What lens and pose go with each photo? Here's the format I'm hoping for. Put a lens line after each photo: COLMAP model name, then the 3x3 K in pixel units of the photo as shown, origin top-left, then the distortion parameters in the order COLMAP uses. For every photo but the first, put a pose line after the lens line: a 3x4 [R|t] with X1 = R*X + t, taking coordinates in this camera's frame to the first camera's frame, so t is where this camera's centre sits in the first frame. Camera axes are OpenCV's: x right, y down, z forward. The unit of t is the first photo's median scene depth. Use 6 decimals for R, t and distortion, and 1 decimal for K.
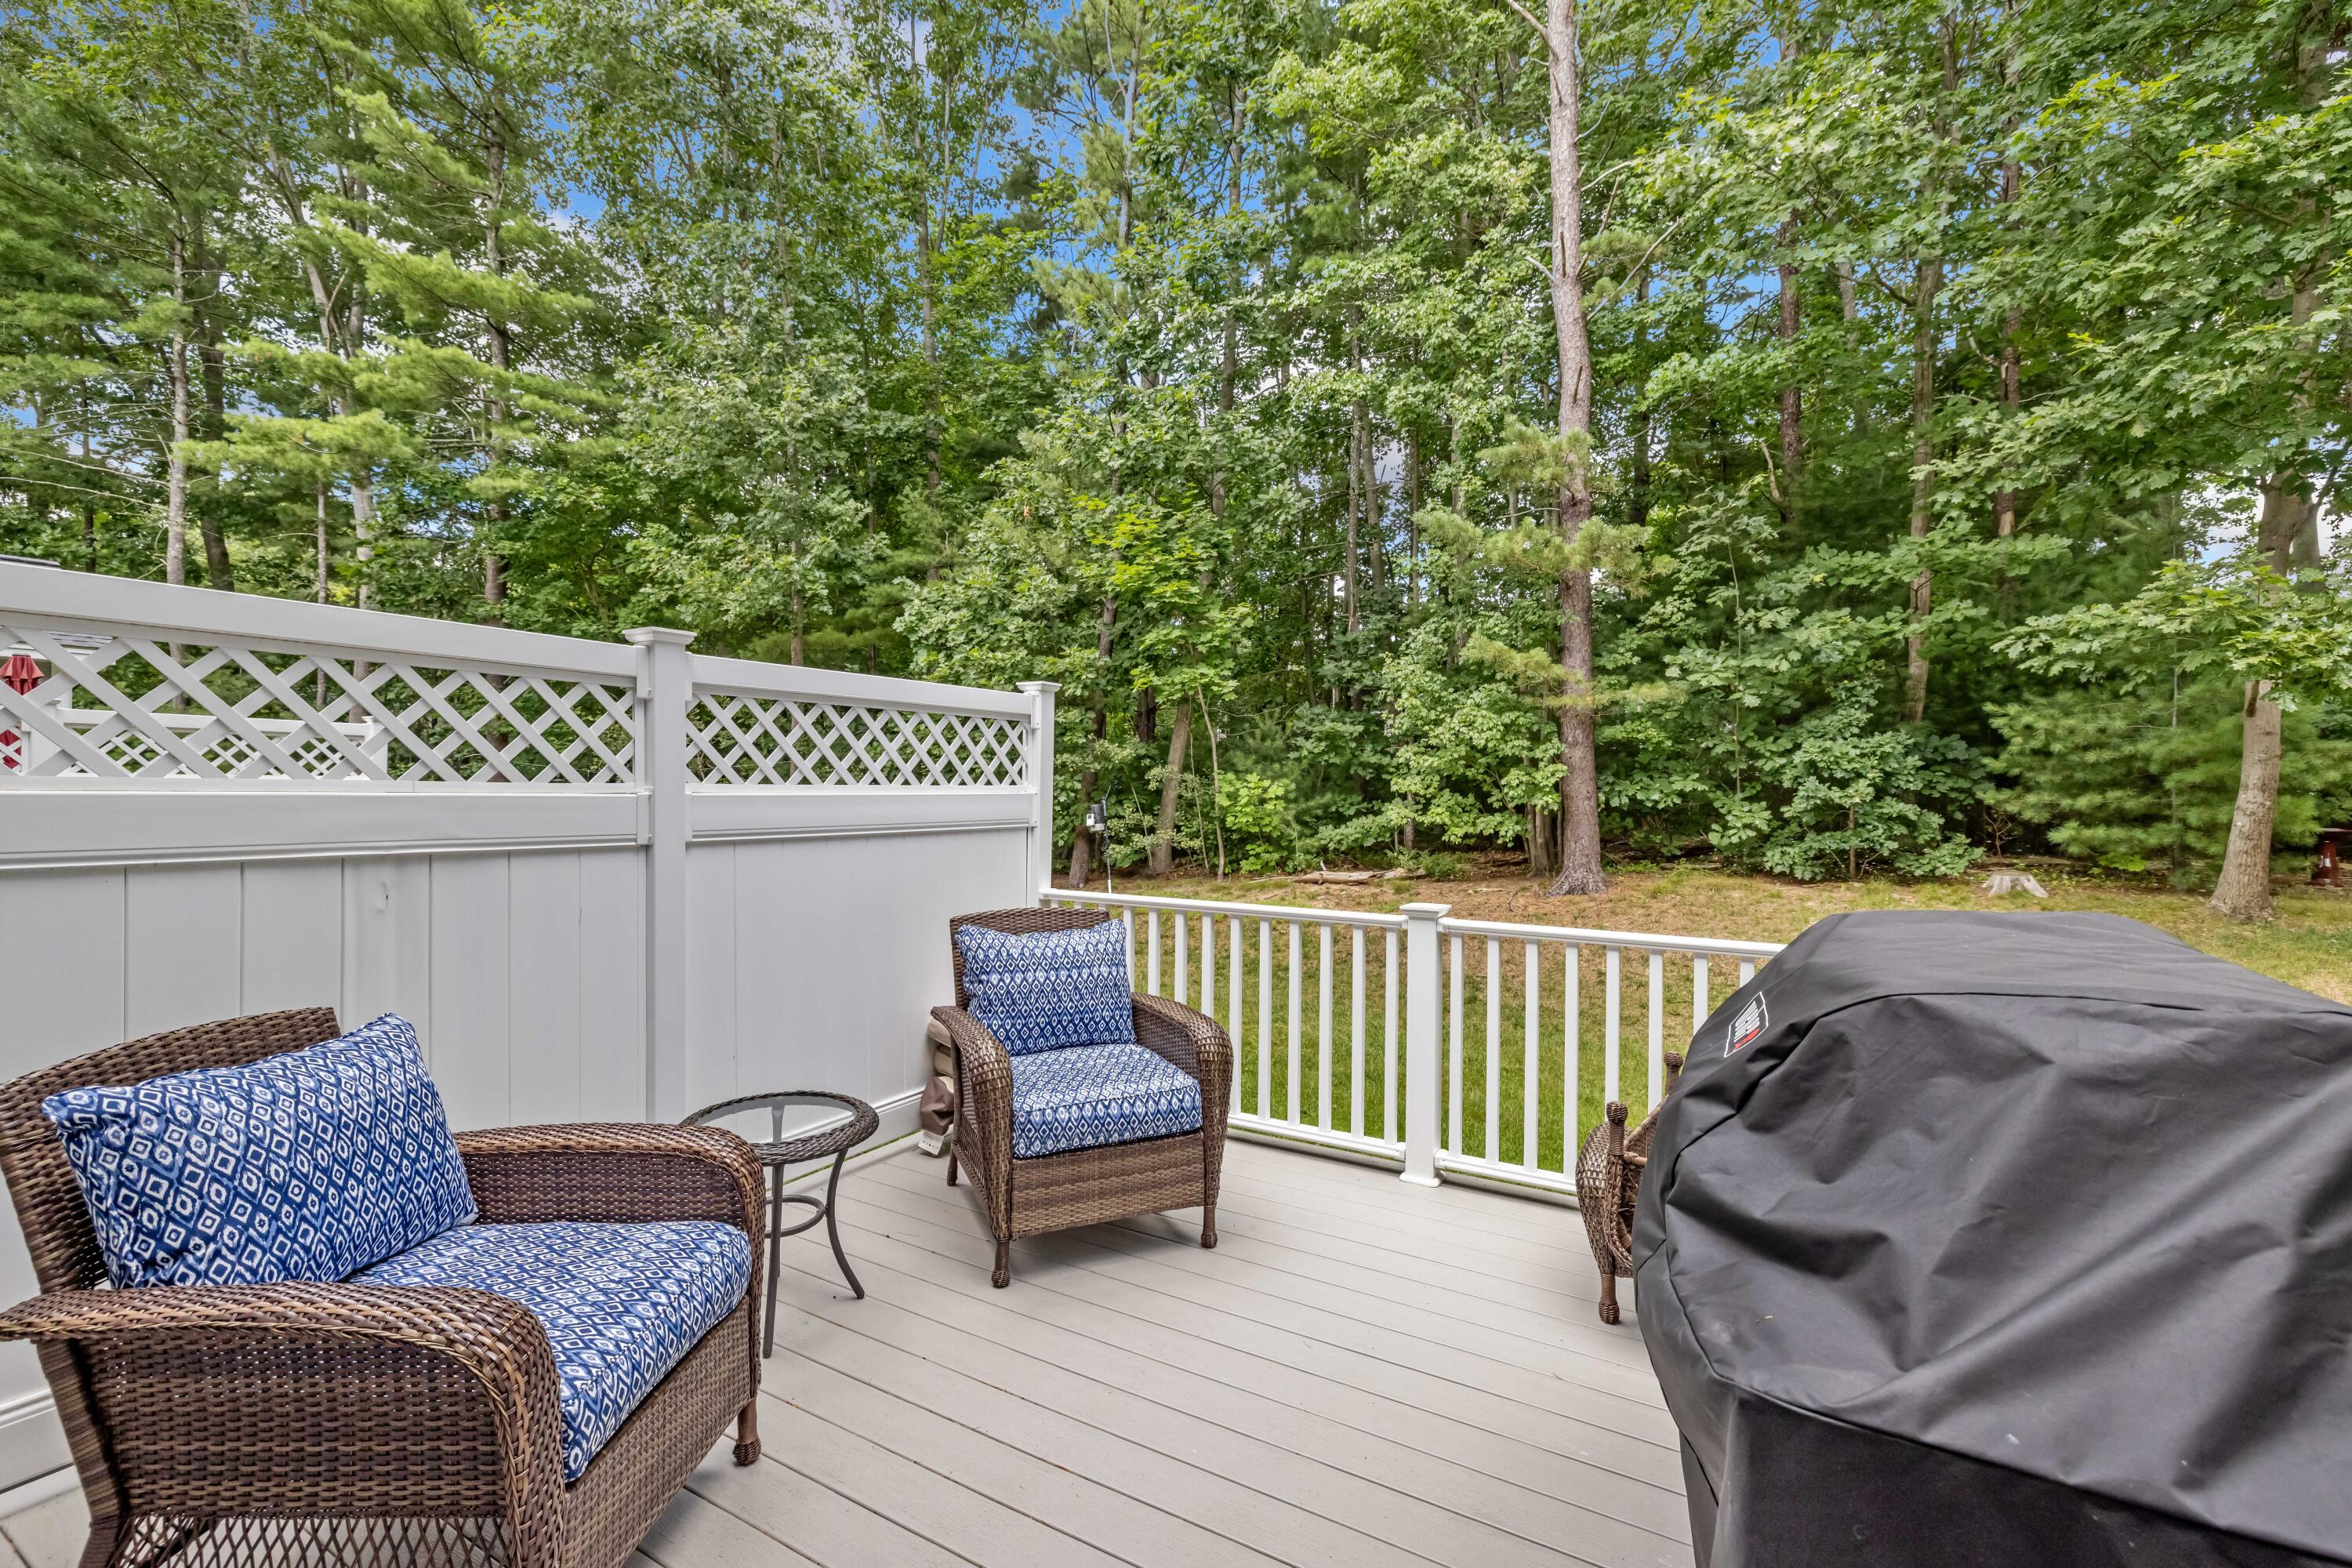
lens RADIAL K [[1000.3, 0, 1180.6], [0, 1000.3, 781.4], [0, 0, 1]] dist [-0.001654, 0.000587]
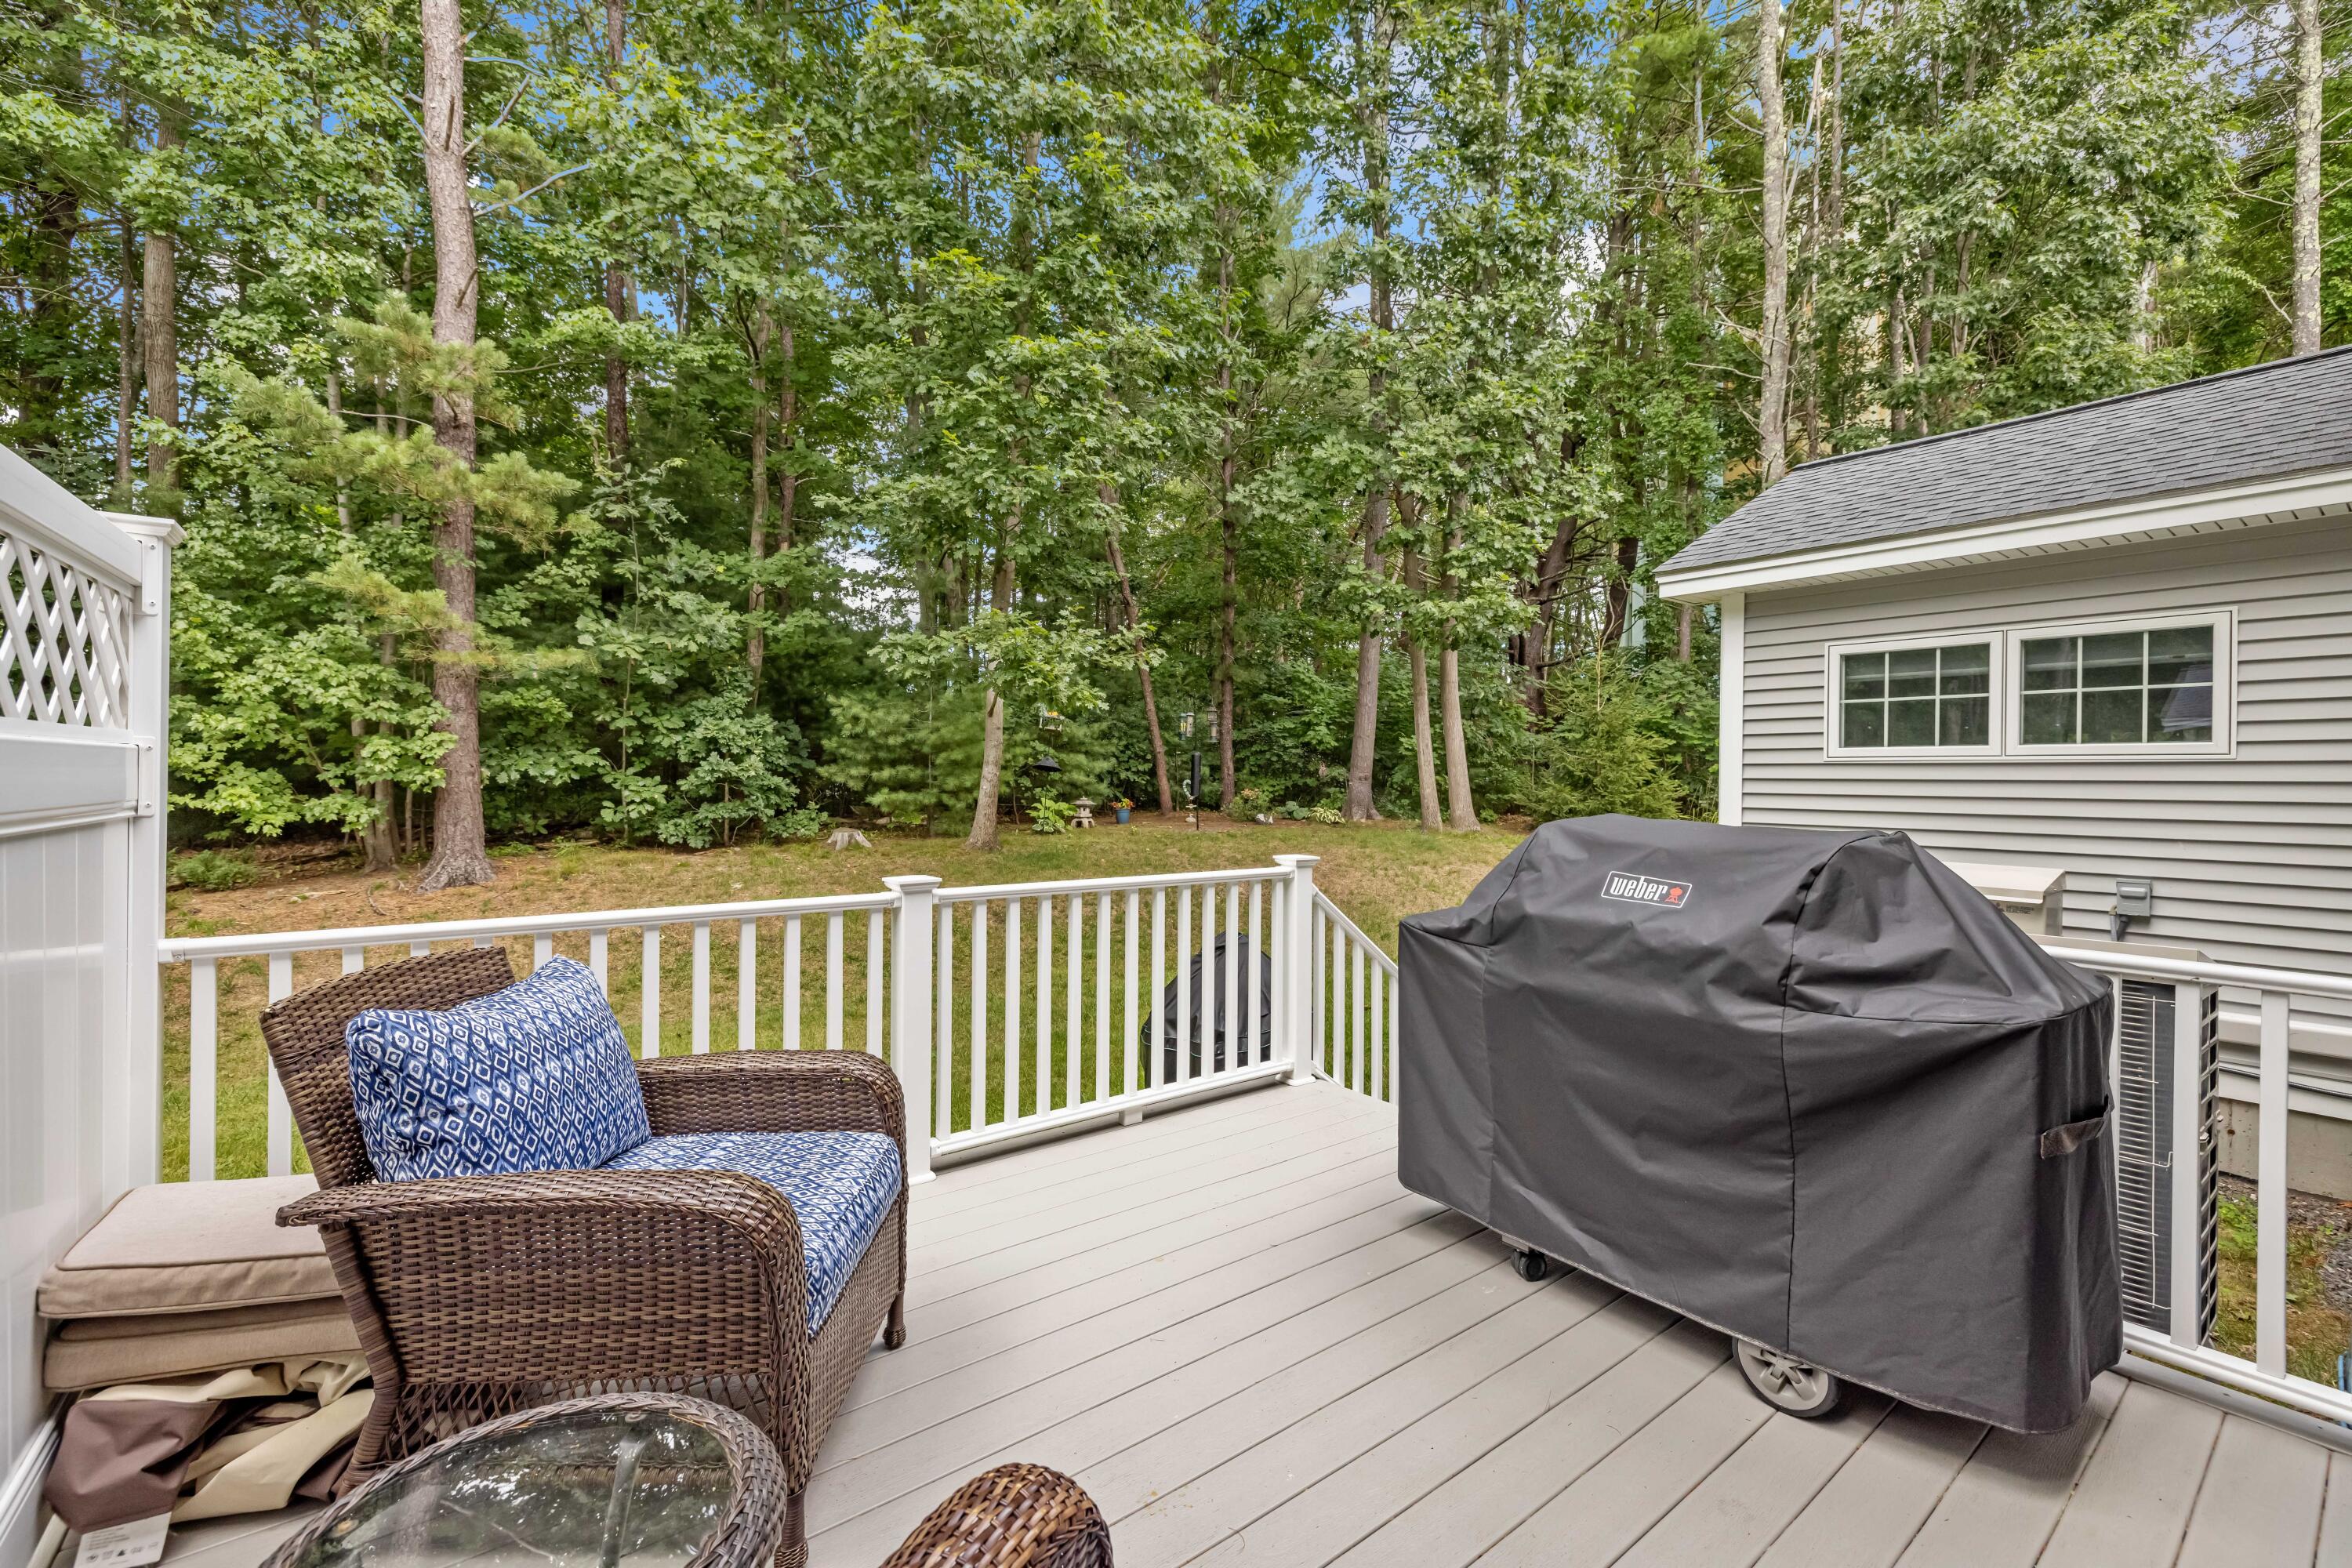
lens RADIAL K [[1000.3, 0, 1108.2], [0, 1000.3, 769.3], [0, 0, 1]] dist [-0.001654, 0.000587]
pose [[0.383248, 0.001958, 0.923643, -0.193474], [-0.008022, 0.999967, 0.001209, 0.008461], [-0.923611, -0.007873, 0.383251, 0.178998]]
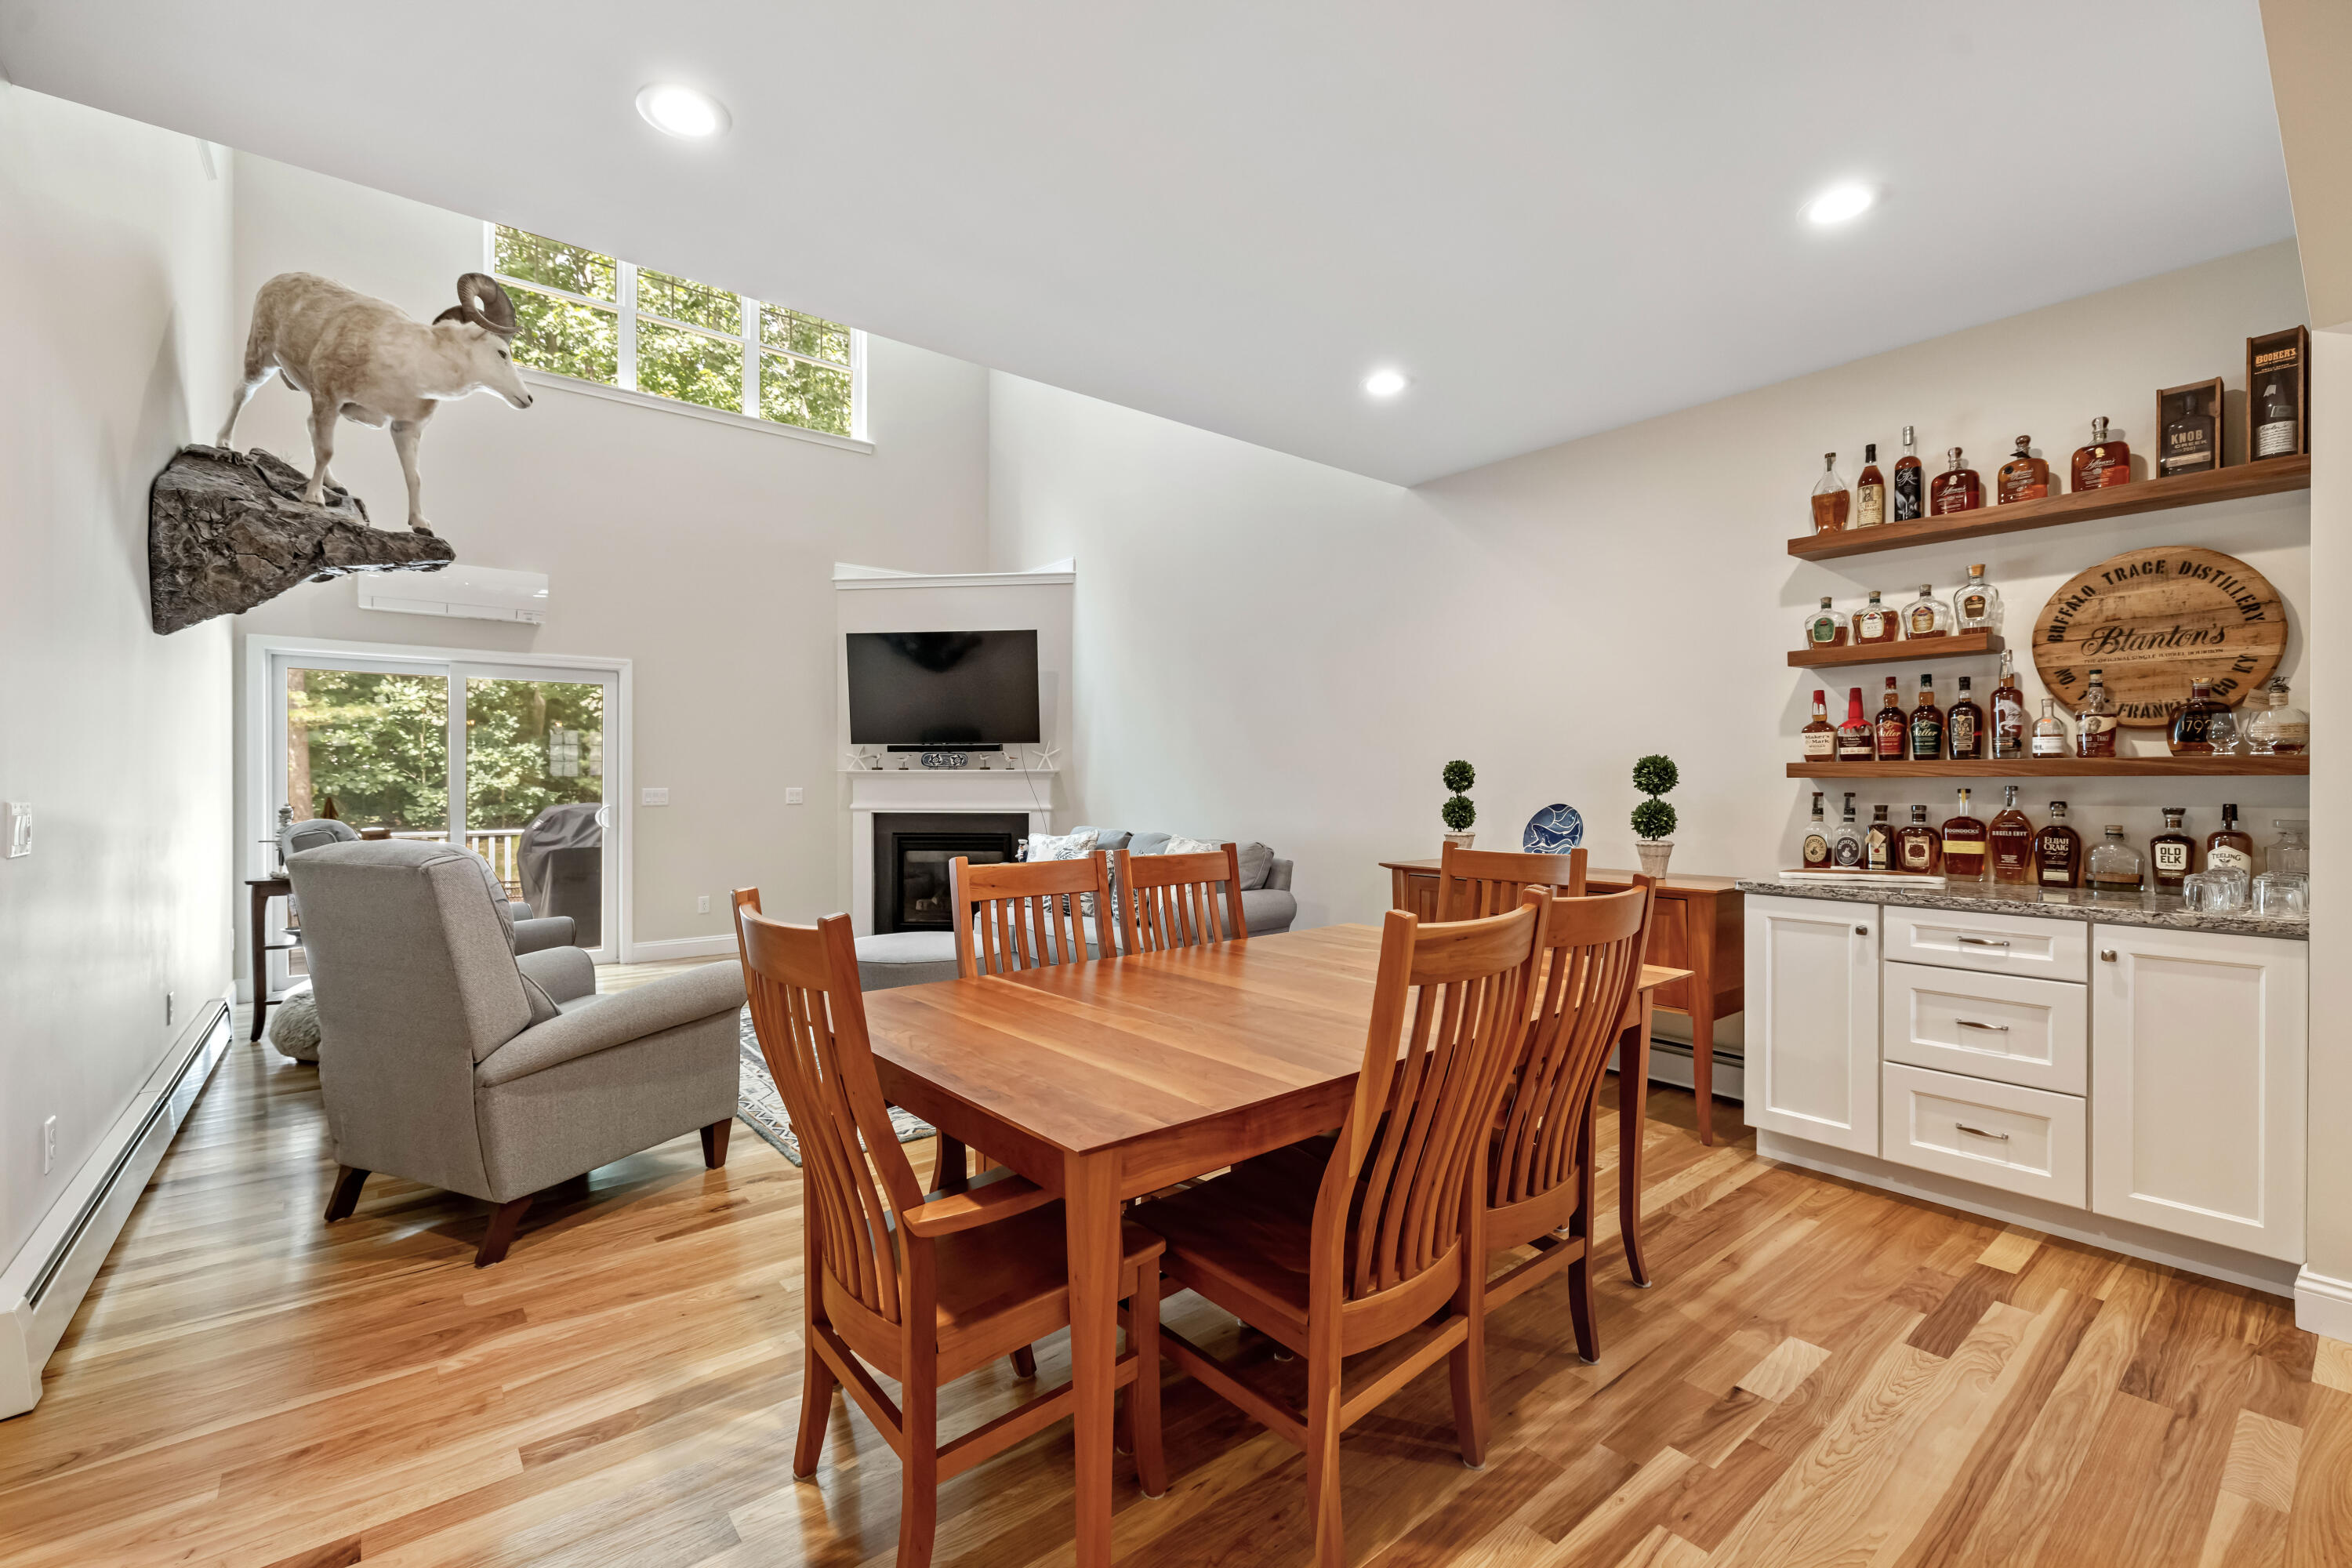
lens RADIAL K [[1000.3, 0, 1161.2], [0, 1000.3, 778.7], [0, 0, 1]] dist [-0.001654, 0.000587]
pose [[0.353531, -0.008908, 0.935380, -0.455472], [0.001792, 0.999959, 0.008846, -0.004274], [-0.935421, -0.001451, 0.353532, -0.555538]]
